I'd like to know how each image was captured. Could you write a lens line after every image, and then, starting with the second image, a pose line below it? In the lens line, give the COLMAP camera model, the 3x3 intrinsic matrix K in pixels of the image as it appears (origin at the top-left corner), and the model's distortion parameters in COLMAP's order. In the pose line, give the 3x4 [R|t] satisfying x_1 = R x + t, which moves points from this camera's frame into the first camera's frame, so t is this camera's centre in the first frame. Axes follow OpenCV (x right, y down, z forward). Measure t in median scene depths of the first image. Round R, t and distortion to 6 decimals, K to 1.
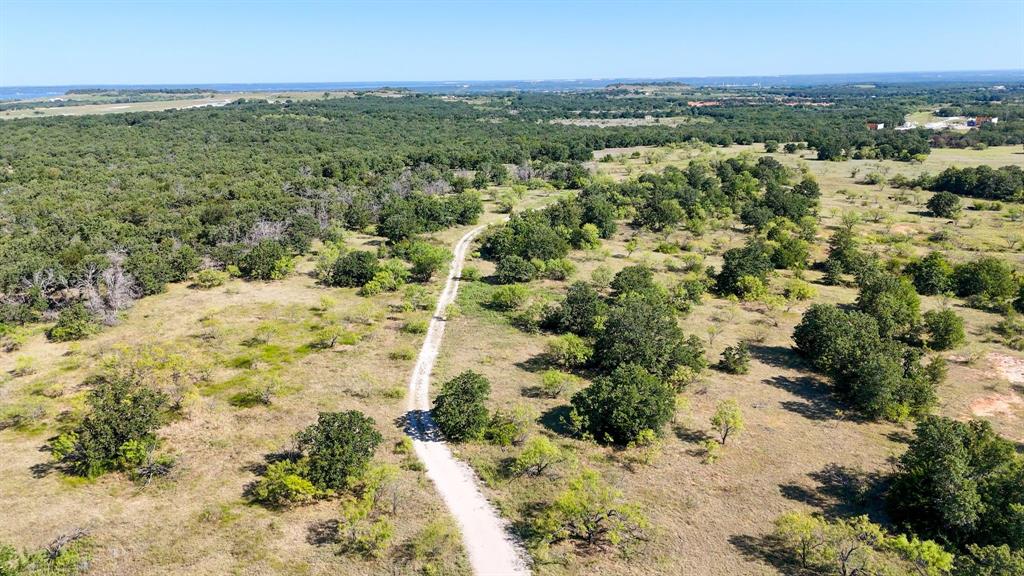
lens RADIAL K [[758.0, 0, 512.0], [0, 758.0, 288.0], [0, 0, 1]] dist [0.074574, -0.071275]
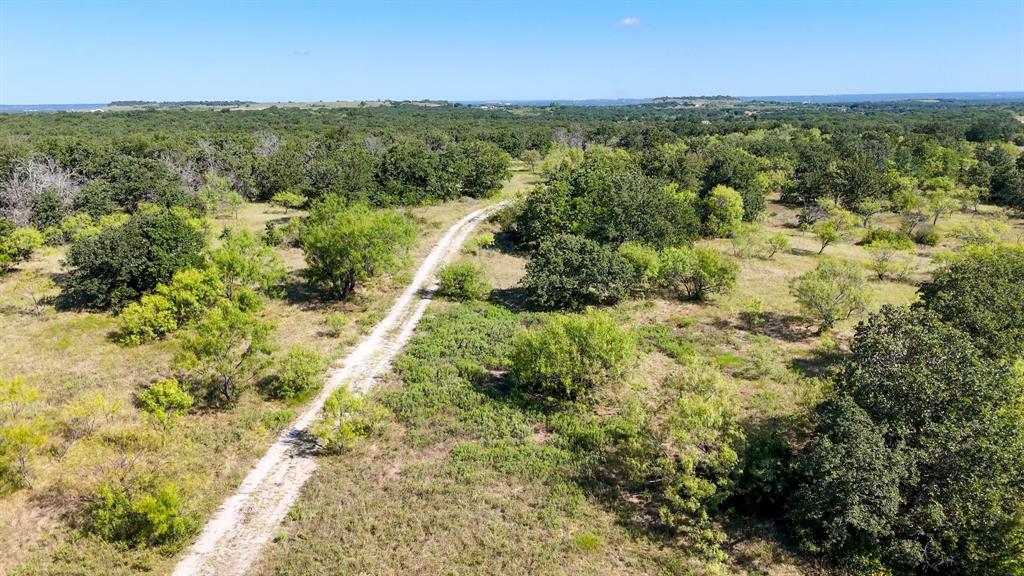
lens RADIAL K [[758.0, 0, 512.0], [0, 758.0, 288.0], [0, 0, 1]] dist [0.074574, -0.071275]
pose [[0.998531, 0.016028, -0.051757, -0.011302], [-0.017286, 0.999564, -0.023951, -0.008317], [0.051351, 0.024810, 0.998372, 0.769528]]
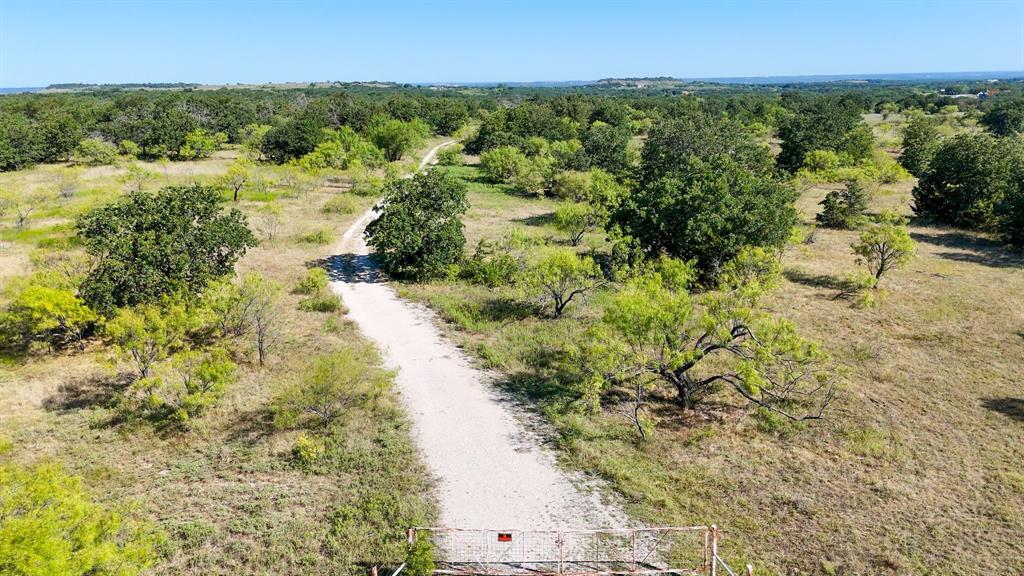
lens RADIAL K [[758.0, 0, 512.0], [0, 758.0, 288.0], [0, 0, 1]] dist [0.074574, -0.071275]
pose [[0.999926, -0.003490, 0.011633, -0.001745], [0.003522, 0.999990, -0.002679, 0.142717], [-0.011623, 0.002720, 0.999929, 0.298587]]
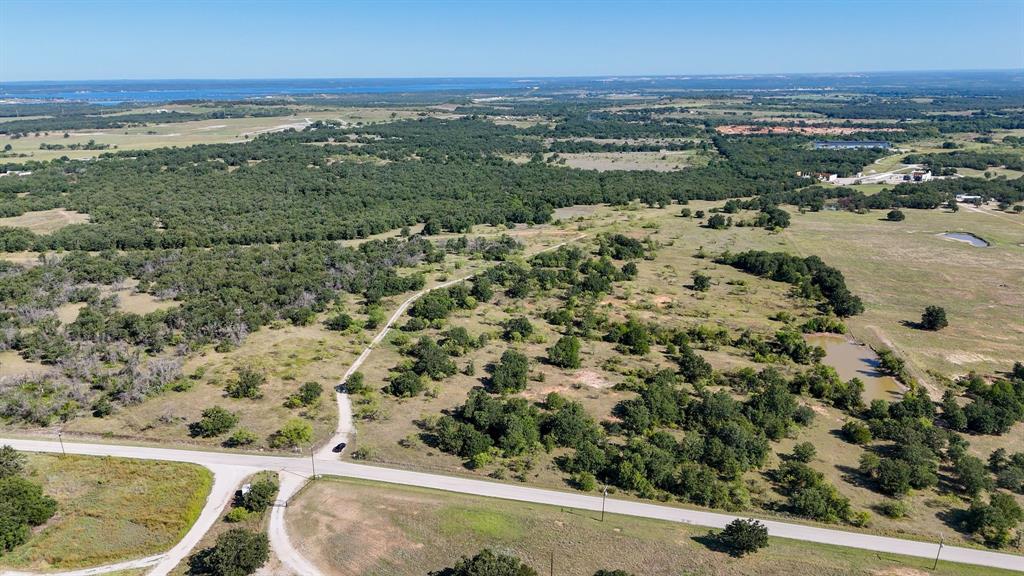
lens RADIAL K [[758.0, 0, 512.0], [0, 758.0, 288.0], [0, 0, 1]] dist [0.074574, -0.071275]
pose [[0.995240, 0.031972, -0.092065, 0.591768], [-0.031360, 0.999475, 0.008087, -0.191548], [0.092275, -0.005162, 0.995720, -1.410565]]
